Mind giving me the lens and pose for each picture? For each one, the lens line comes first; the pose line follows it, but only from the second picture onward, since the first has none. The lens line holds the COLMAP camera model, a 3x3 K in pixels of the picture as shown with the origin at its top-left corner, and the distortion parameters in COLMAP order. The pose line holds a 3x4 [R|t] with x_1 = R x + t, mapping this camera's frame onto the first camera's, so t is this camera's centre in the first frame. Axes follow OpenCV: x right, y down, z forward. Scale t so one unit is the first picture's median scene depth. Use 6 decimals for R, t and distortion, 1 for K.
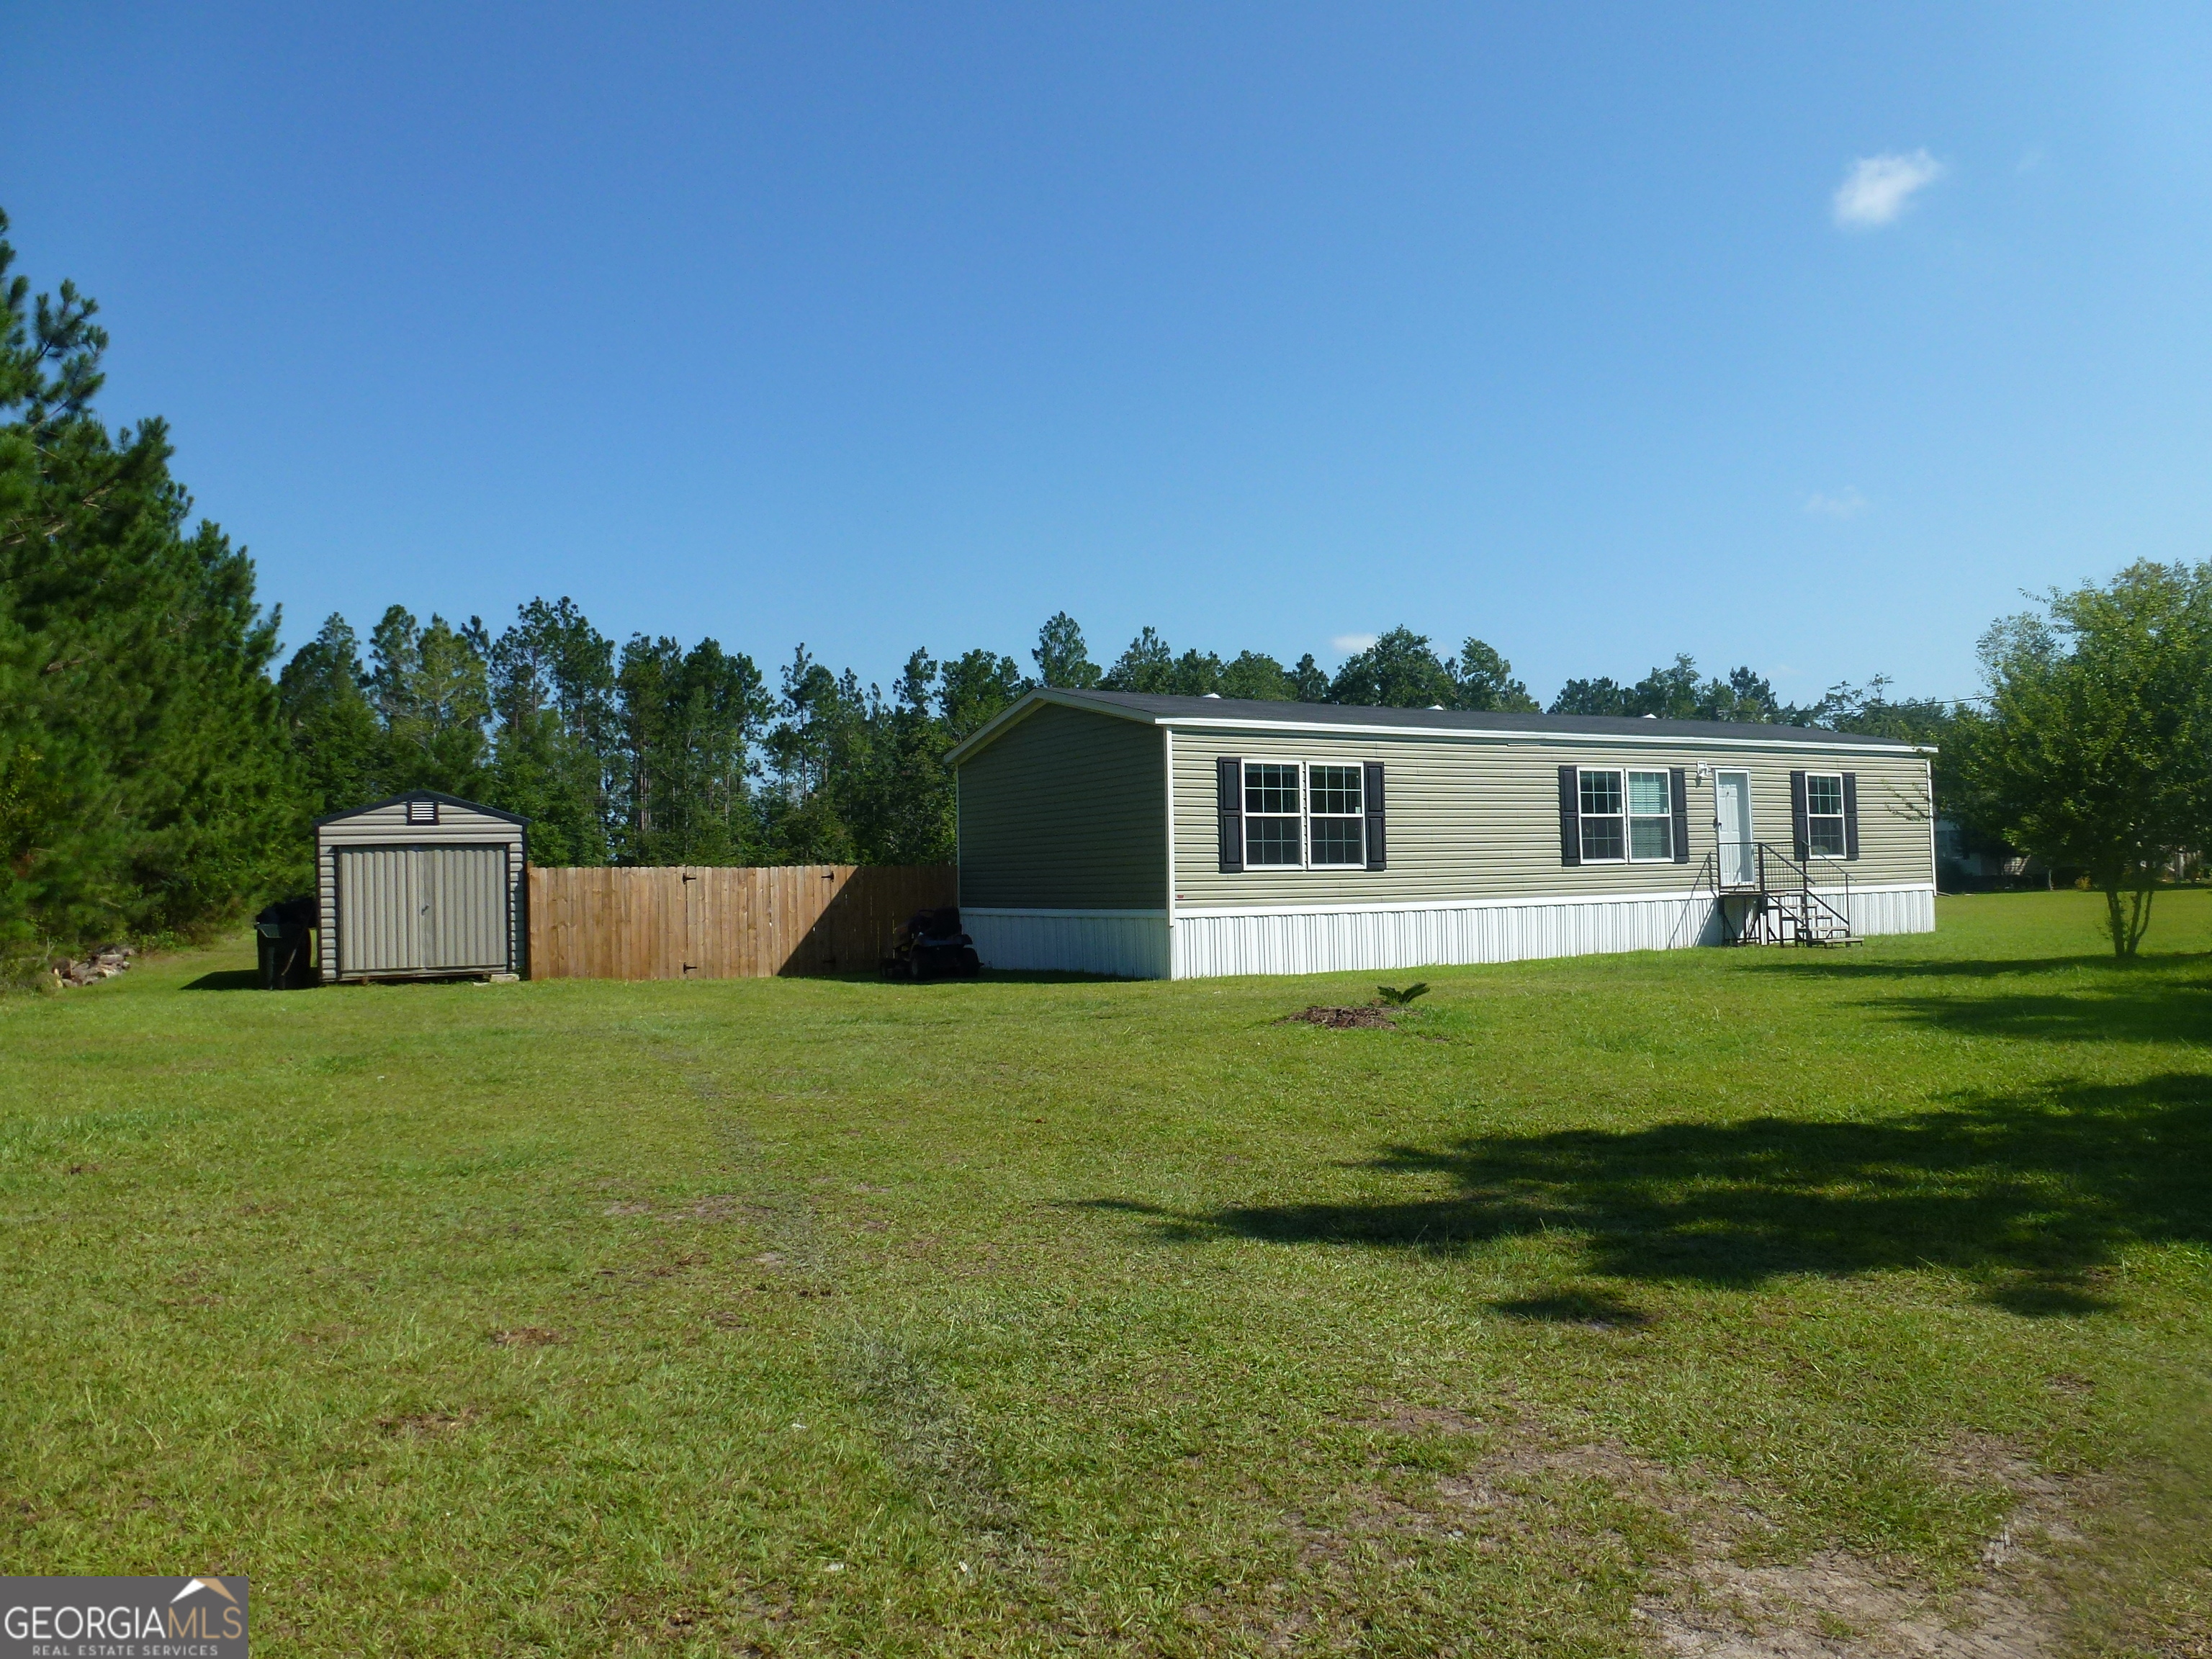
lens RADIAL K [[1516.4, 0, 1106.4], [0, 1516.4, 835.1], [0, 0, 1]] dist [-0.053757, 0.002897]
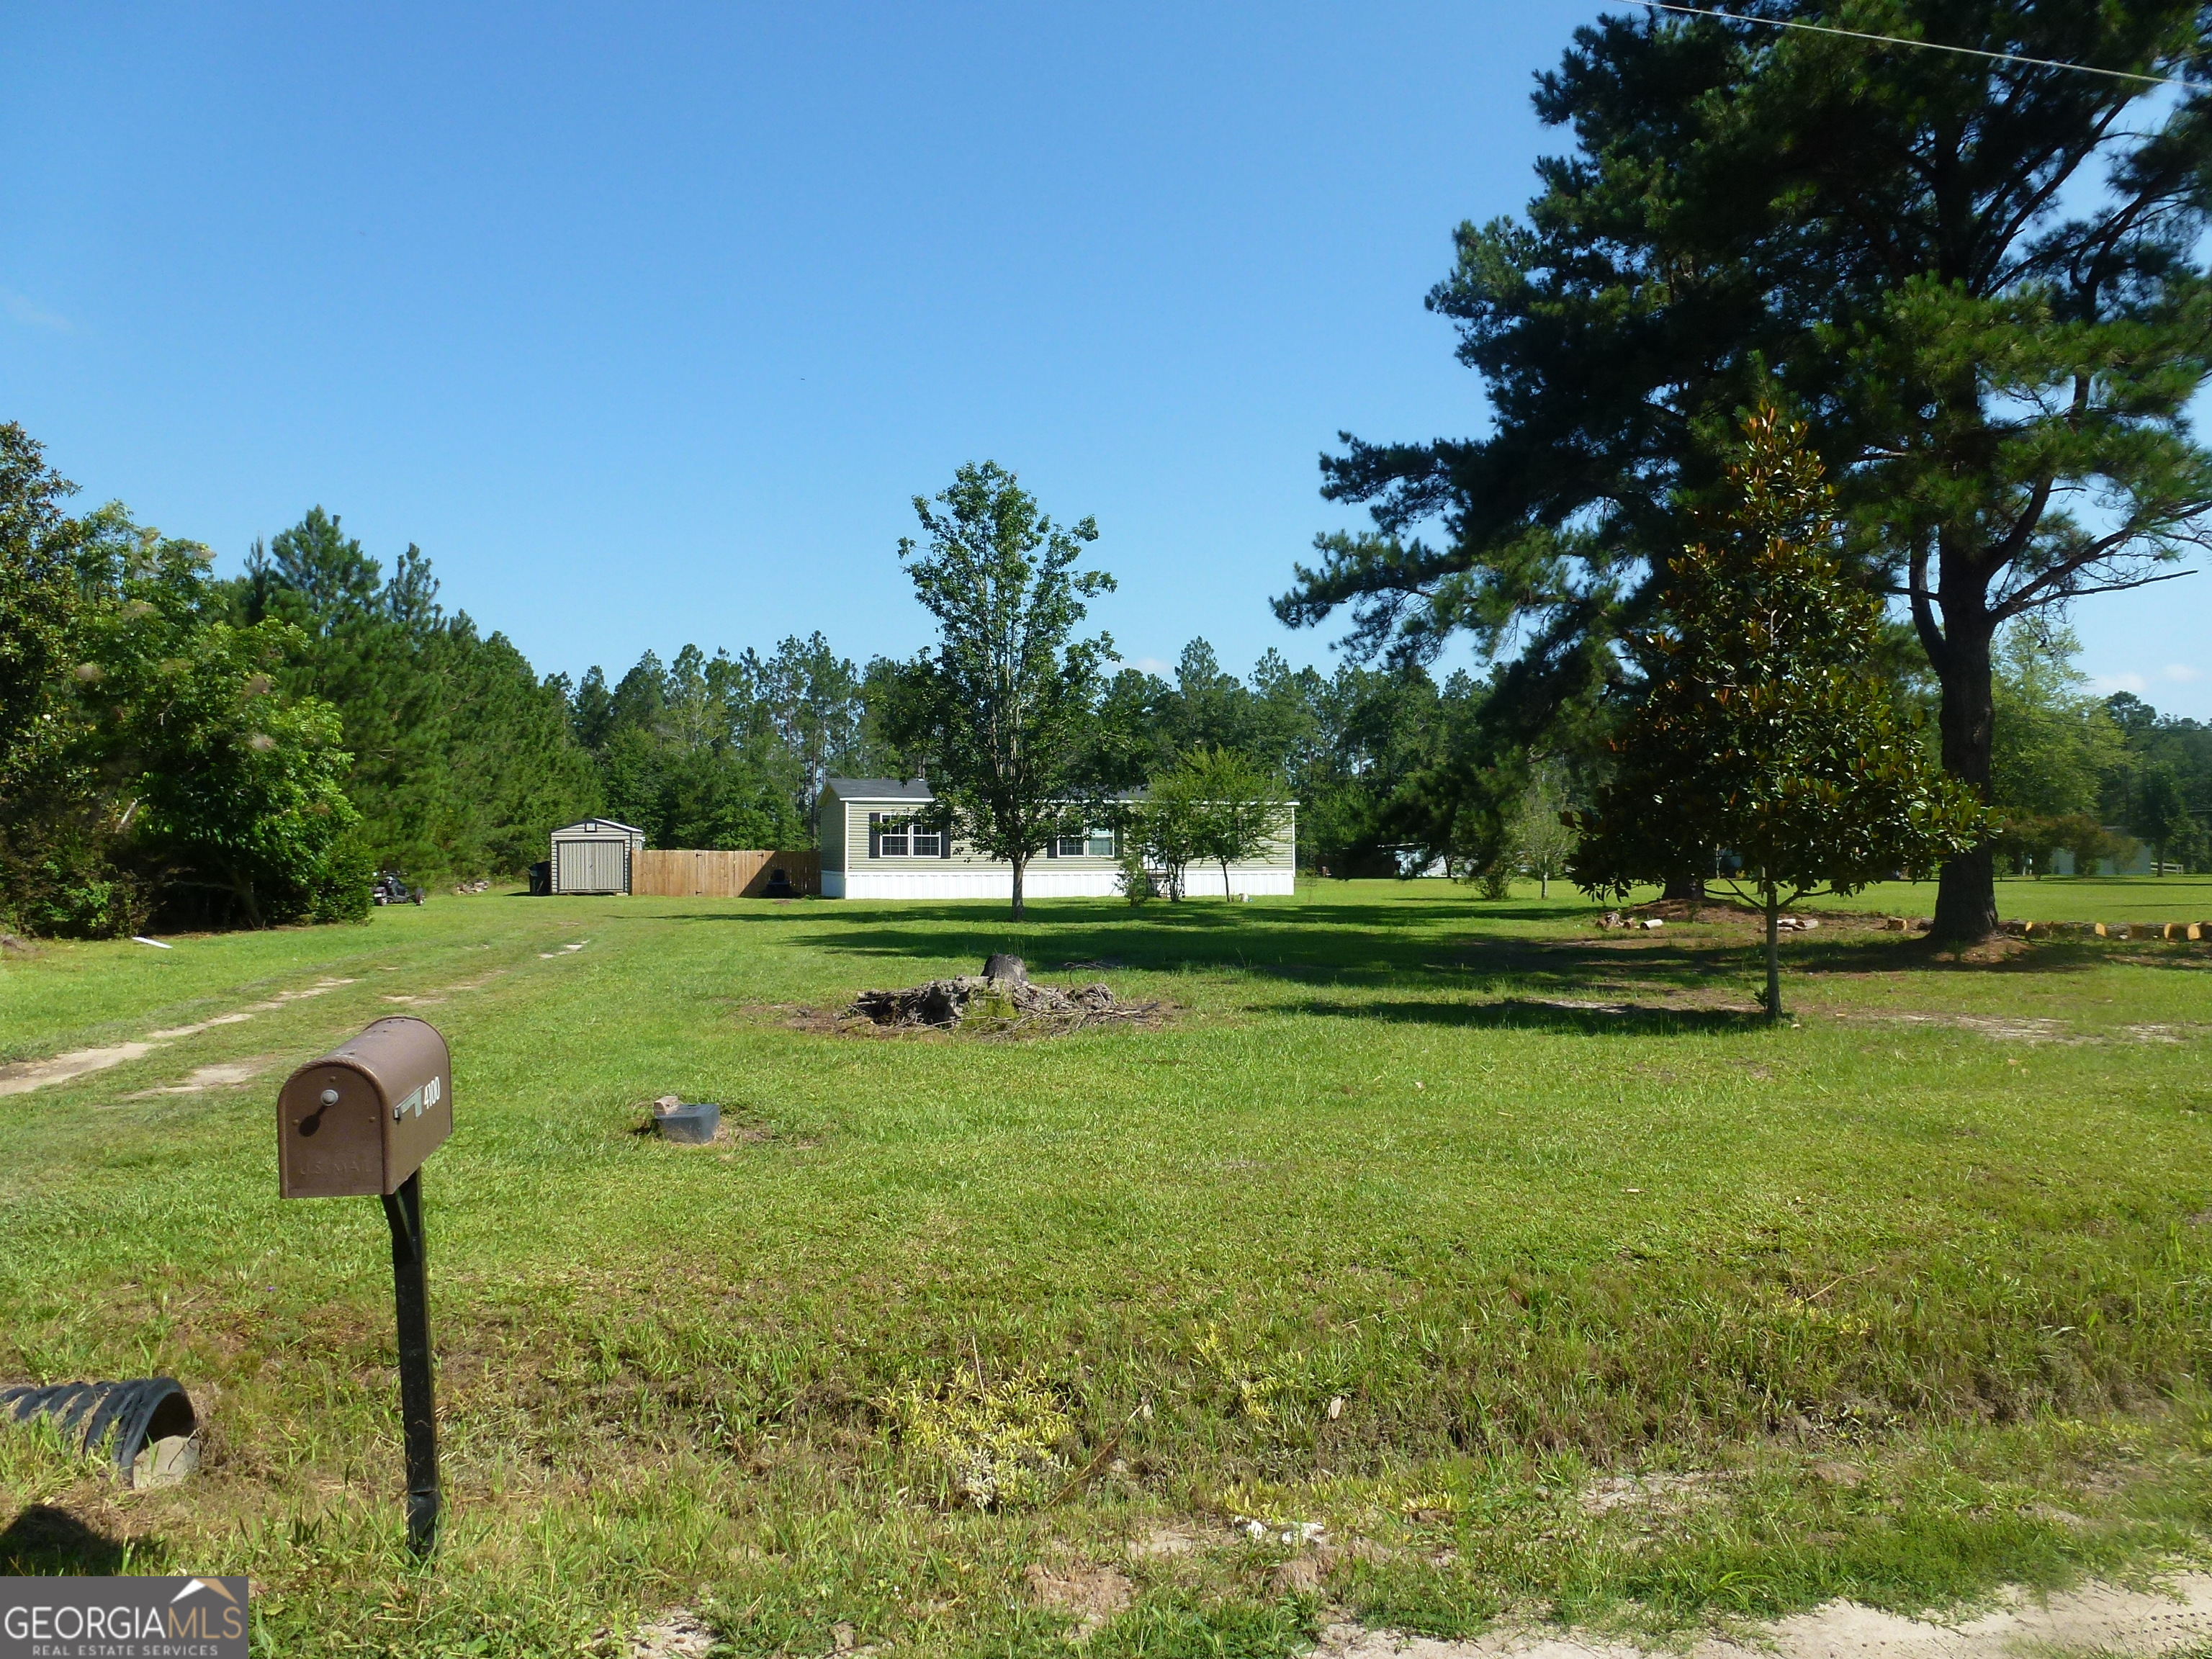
lens RADIAL K [[1516.4, 0, 1112.4], [0, 1516.4, 836.8], [0, 0, 1]] dist [-0.053757, 0.002897]
pose [[0.977716, 0.017291, -0.209220, 0.169647], [-0.012687, 0.999647, 0.023327, -0.012733], [0.209549, -0.020152, 0.977590, -0.235136]]
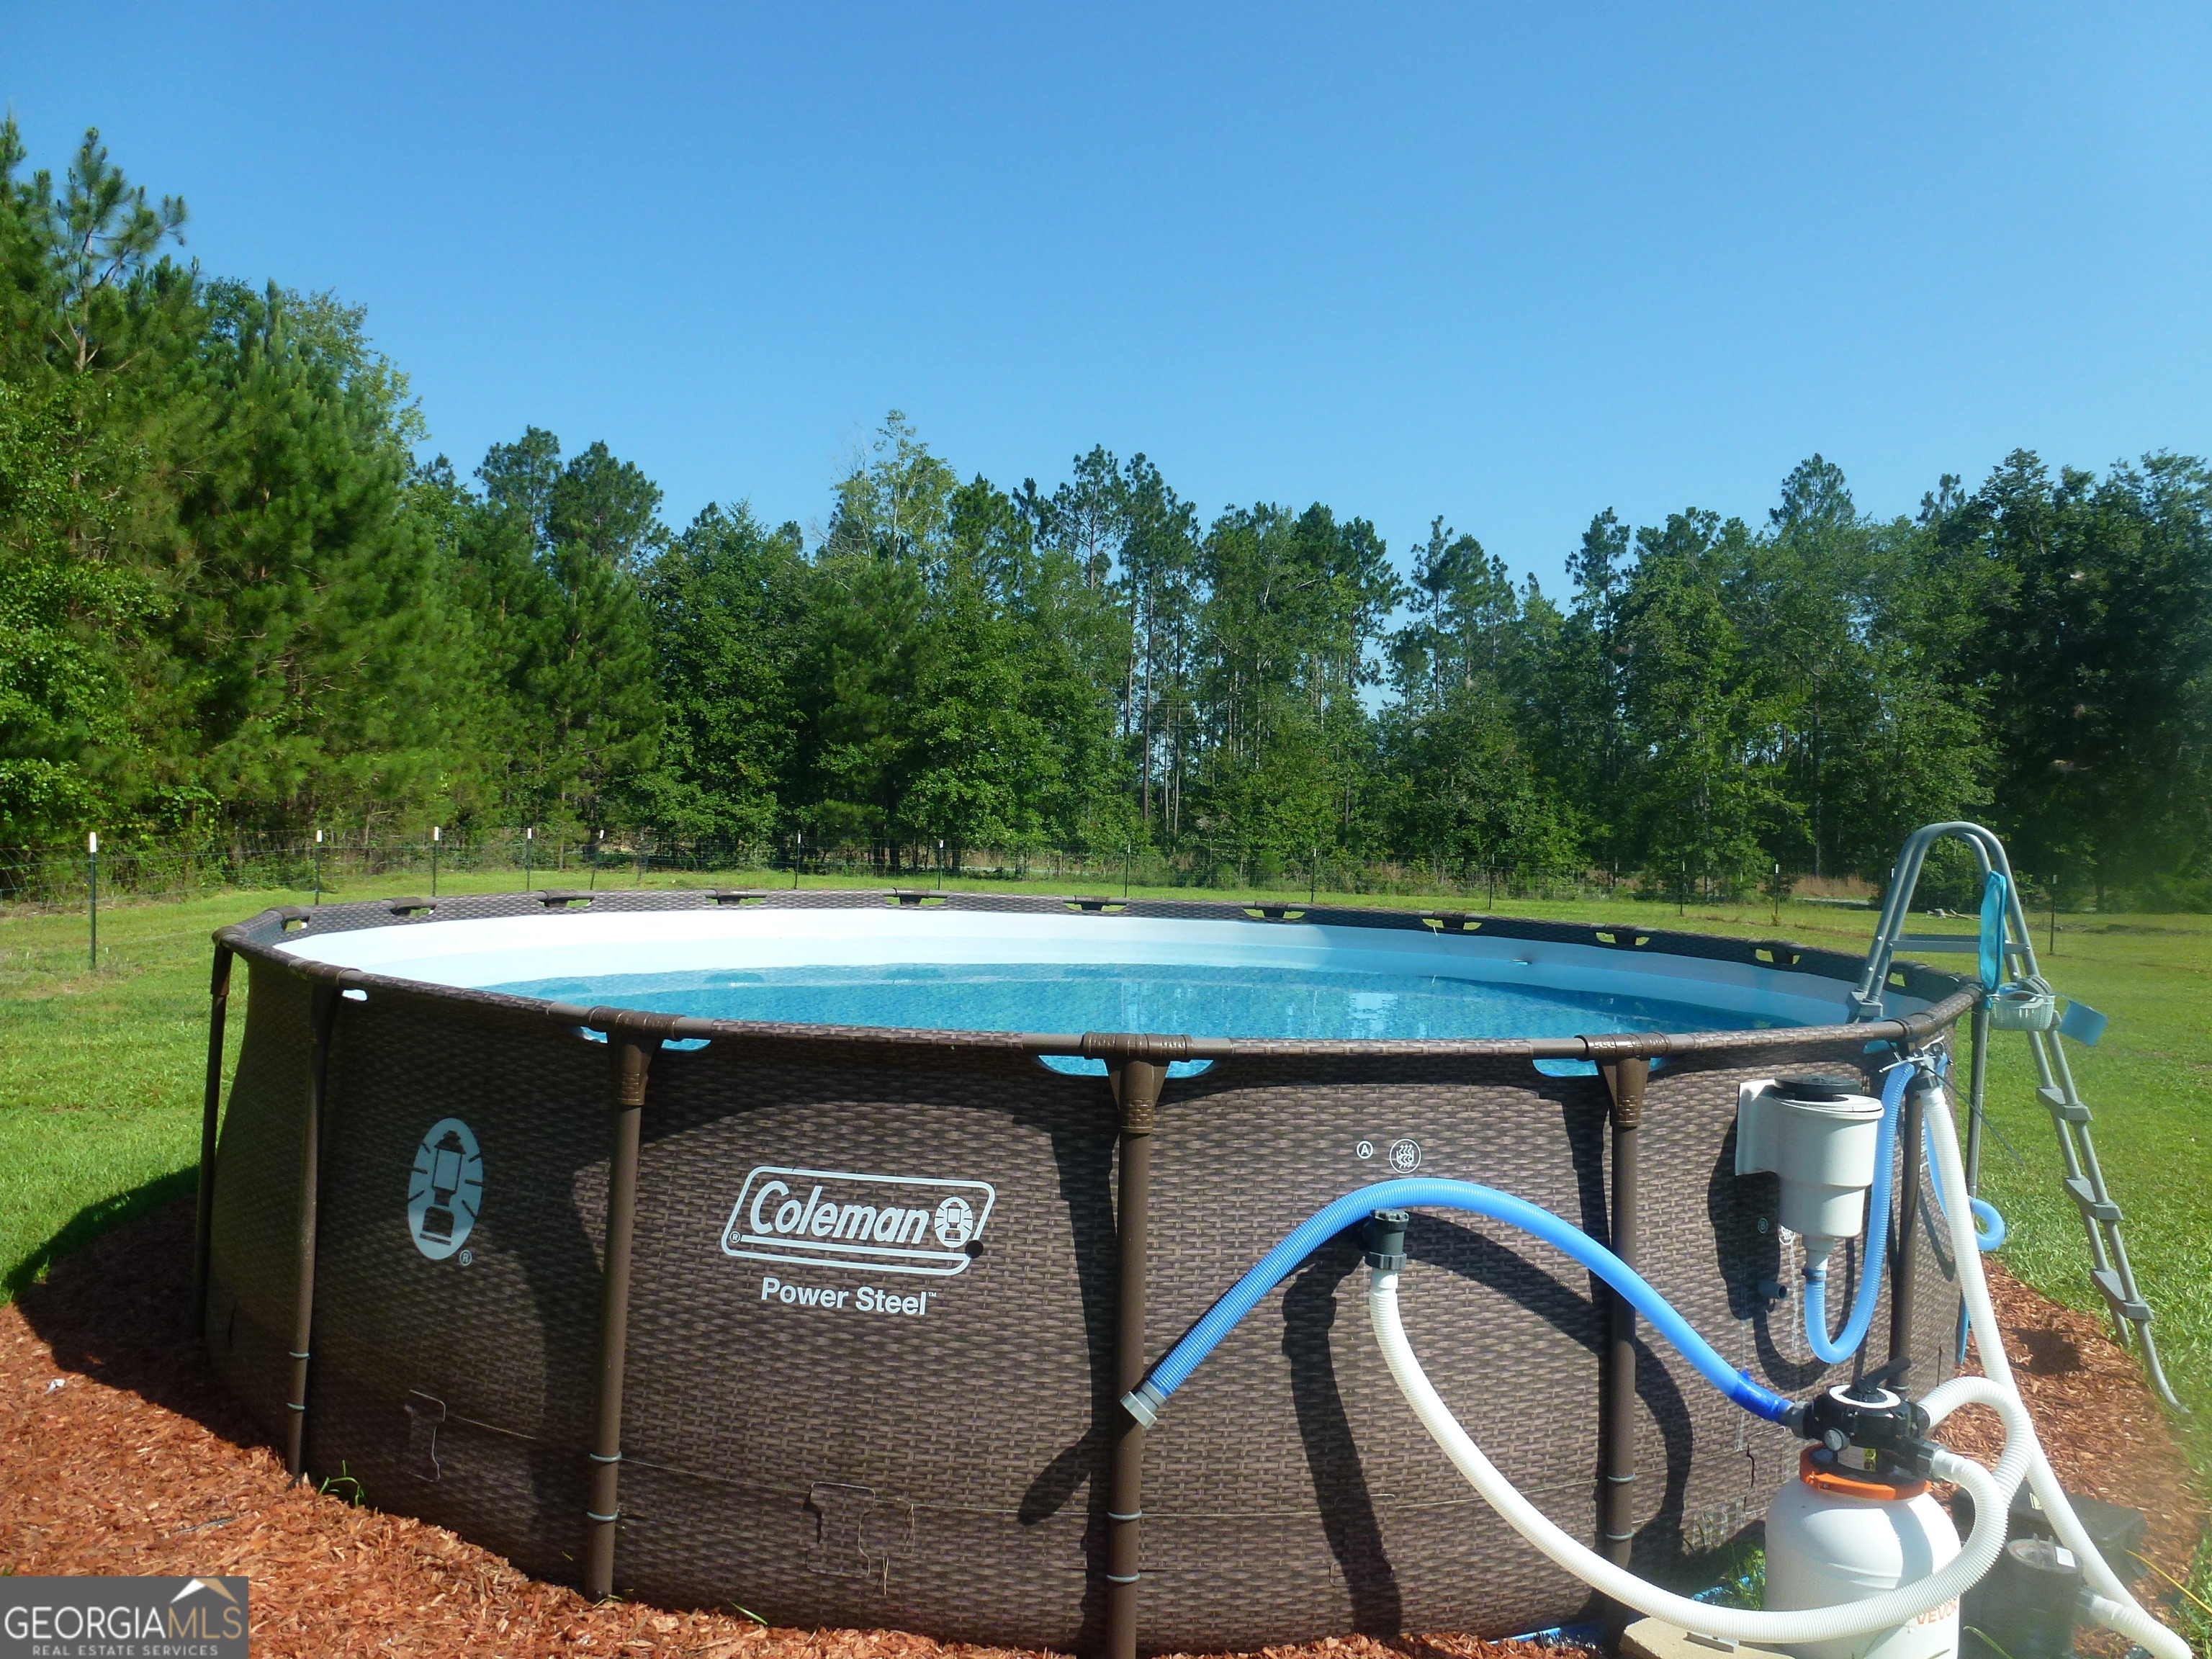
lens RADIAL K [[1516.4, 0, 1099.1], [0, 1516.4, 833.2], [0, 0, 1]] dist [-0.053757, 0.002897]
pose [[0.917660, 0.043716, -0.394954, -0.058987], [-0.029835, 0.998704, 0.041222, 0.008063], [0.396244, -0.026044, 0.917776, 0.262823]]
